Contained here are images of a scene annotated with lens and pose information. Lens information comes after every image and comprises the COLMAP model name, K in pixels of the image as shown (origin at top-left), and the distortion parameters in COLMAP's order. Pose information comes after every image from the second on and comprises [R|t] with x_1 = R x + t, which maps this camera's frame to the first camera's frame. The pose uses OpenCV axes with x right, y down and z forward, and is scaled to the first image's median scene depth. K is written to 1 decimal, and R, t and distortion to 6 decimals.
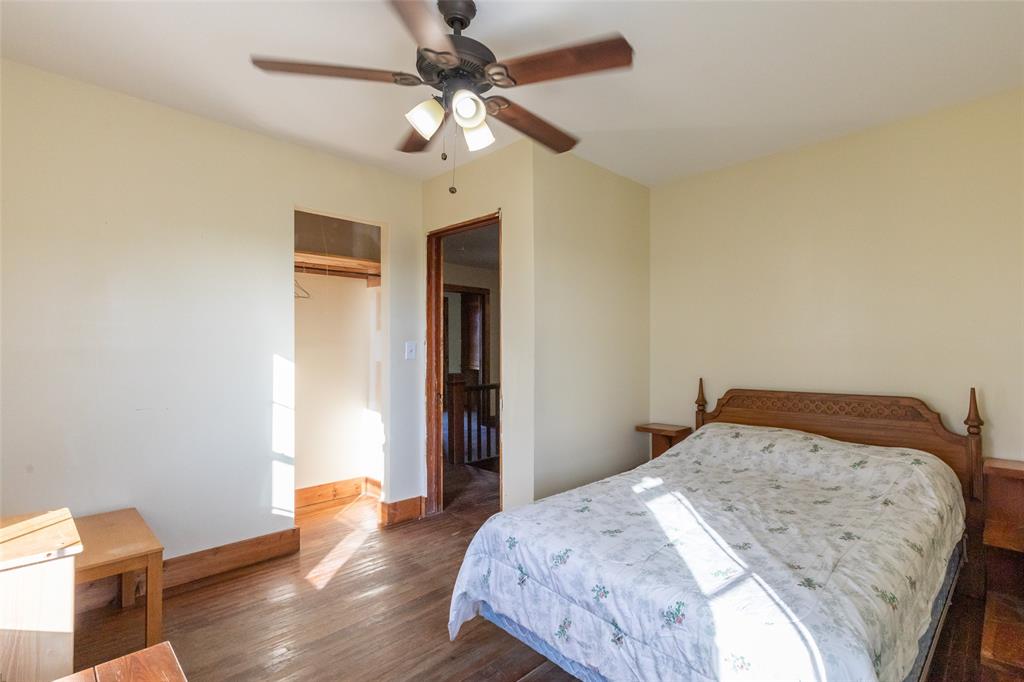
lens RADIAL K [[472.0, 0, 511.8], [0, 472.0, 346.5], [0, 0, 1]] dist [-0.001407, -0.000121]
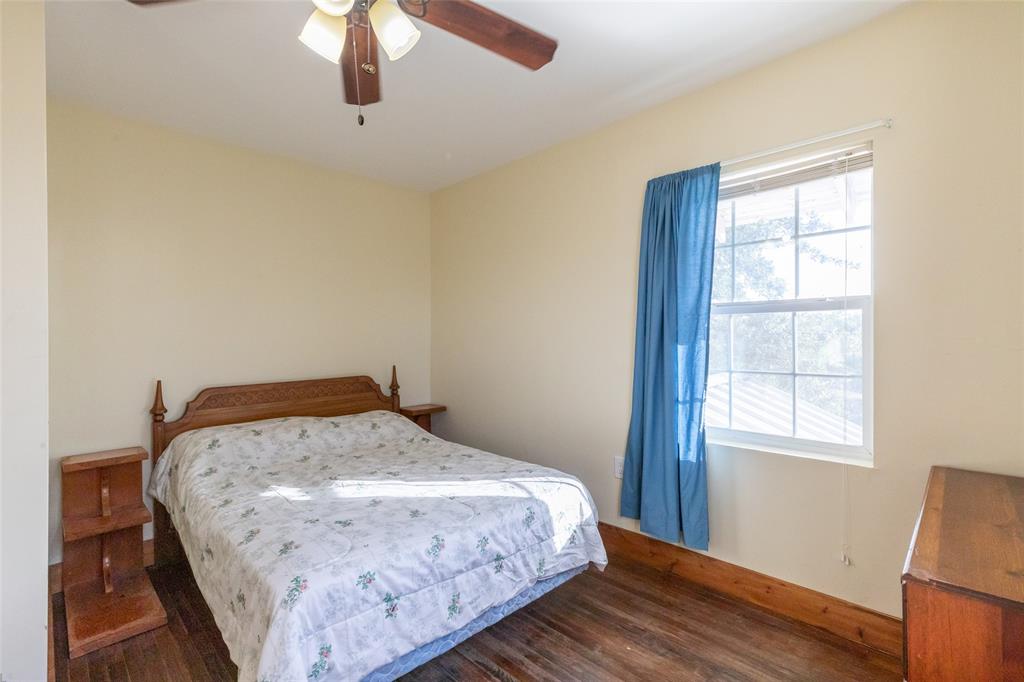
lens RADIAL K [[520.6, 0, 512.0], [0, 520.6, 341.0], [0, 0, 1]] dist [-0.001394, -0.000810]
pose [[-0.052908, -0.000537, 0.998599, -0.936261], [0.009934, 0.999950, 0.001064, 0.010047], [-0.998550, 0.009977, -0.052900, 0.828432]]
